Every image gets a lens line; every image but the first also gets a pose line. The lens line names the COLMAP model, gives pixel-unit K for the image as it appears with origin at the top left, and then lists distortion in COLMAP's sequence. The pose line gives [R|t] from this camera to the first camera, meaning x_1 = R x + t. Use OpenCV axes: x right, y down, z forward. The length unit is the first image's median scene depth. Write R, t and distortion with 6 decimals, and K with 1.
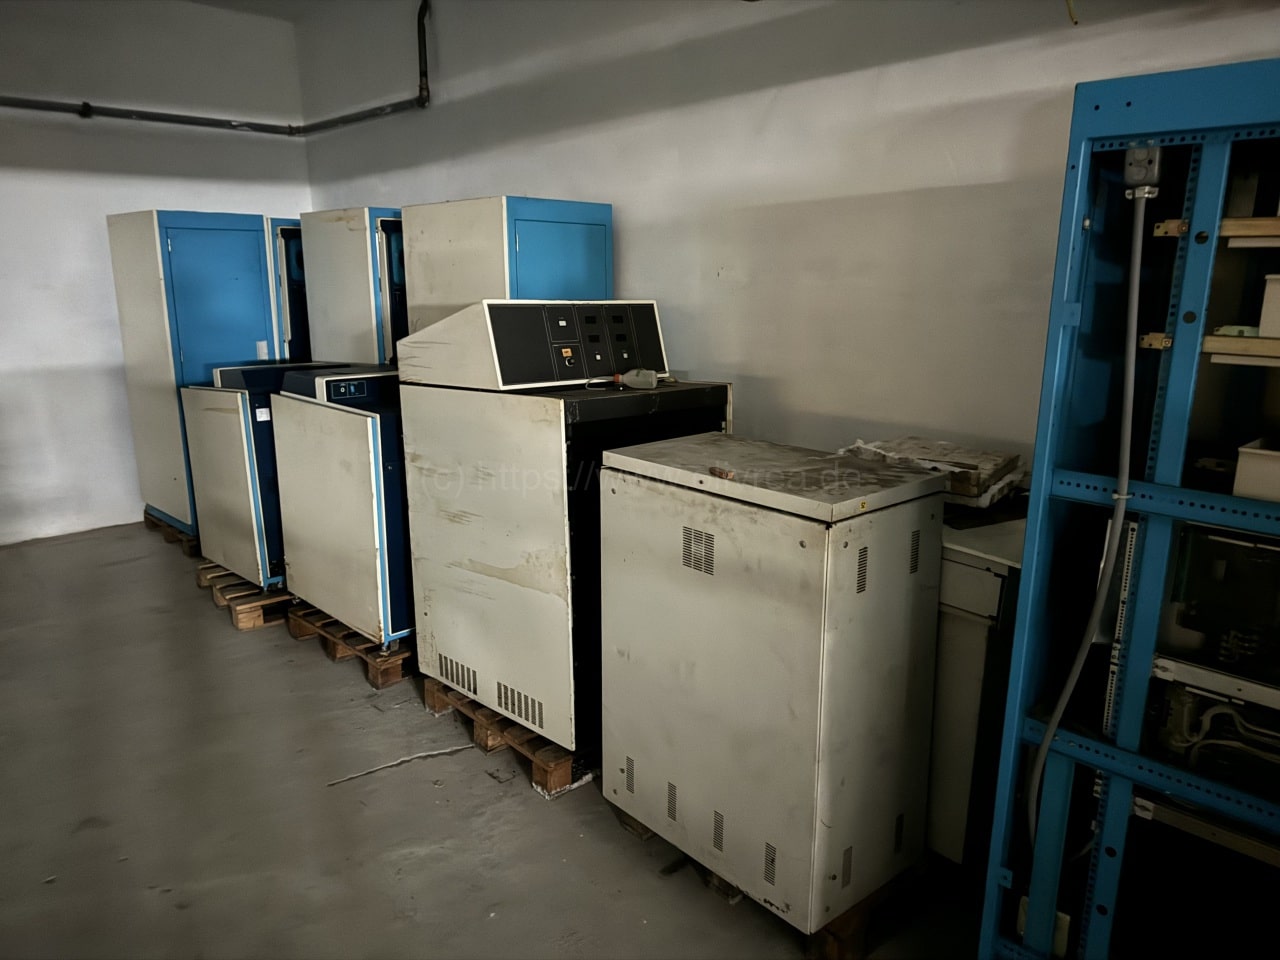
lens RADIAL K [[898.0, 0, 640.0], [0, 898.0, 480.0], [0, 0, 1]] dist [0.120453, -0.180495]
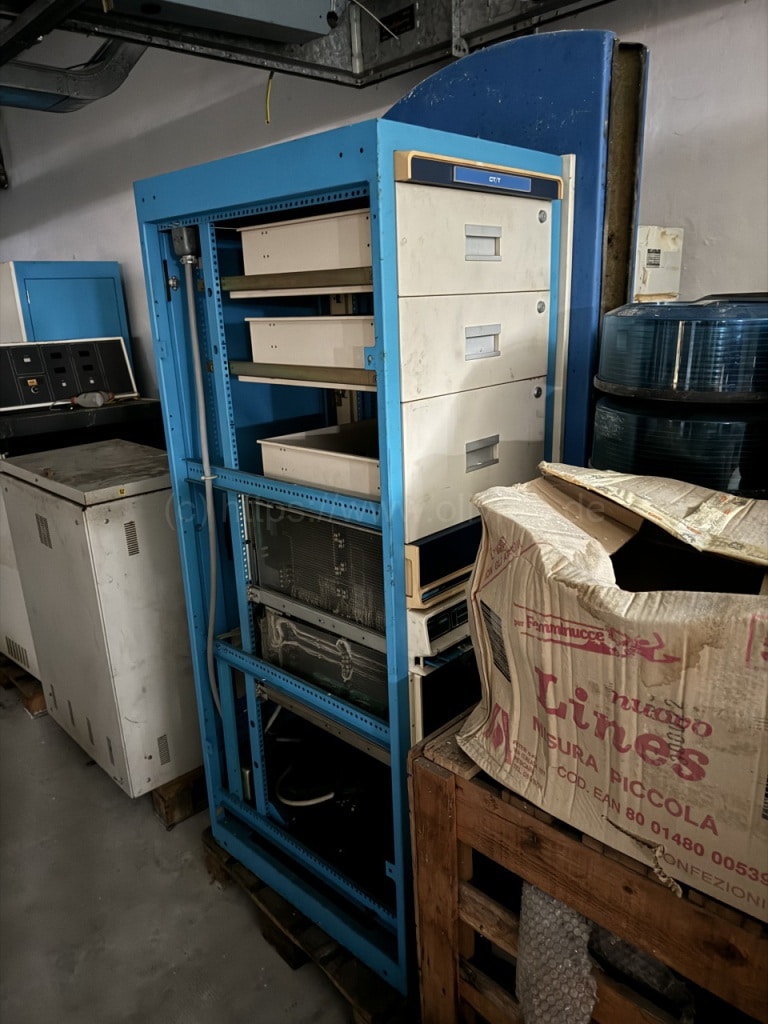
lens RADIAL K [[718.4, 0, 384.0], [0, 718.4, 512.0], [0, 0, 1]] dist [0.120453, -0.180495]
pose [[0.998365, -0.056680, 0.007404, 0.405059], [0.056142, 0.996651, 0.059452, 0.009922], [-0.010749, -0.058939, 0.998204, -0.068432]]
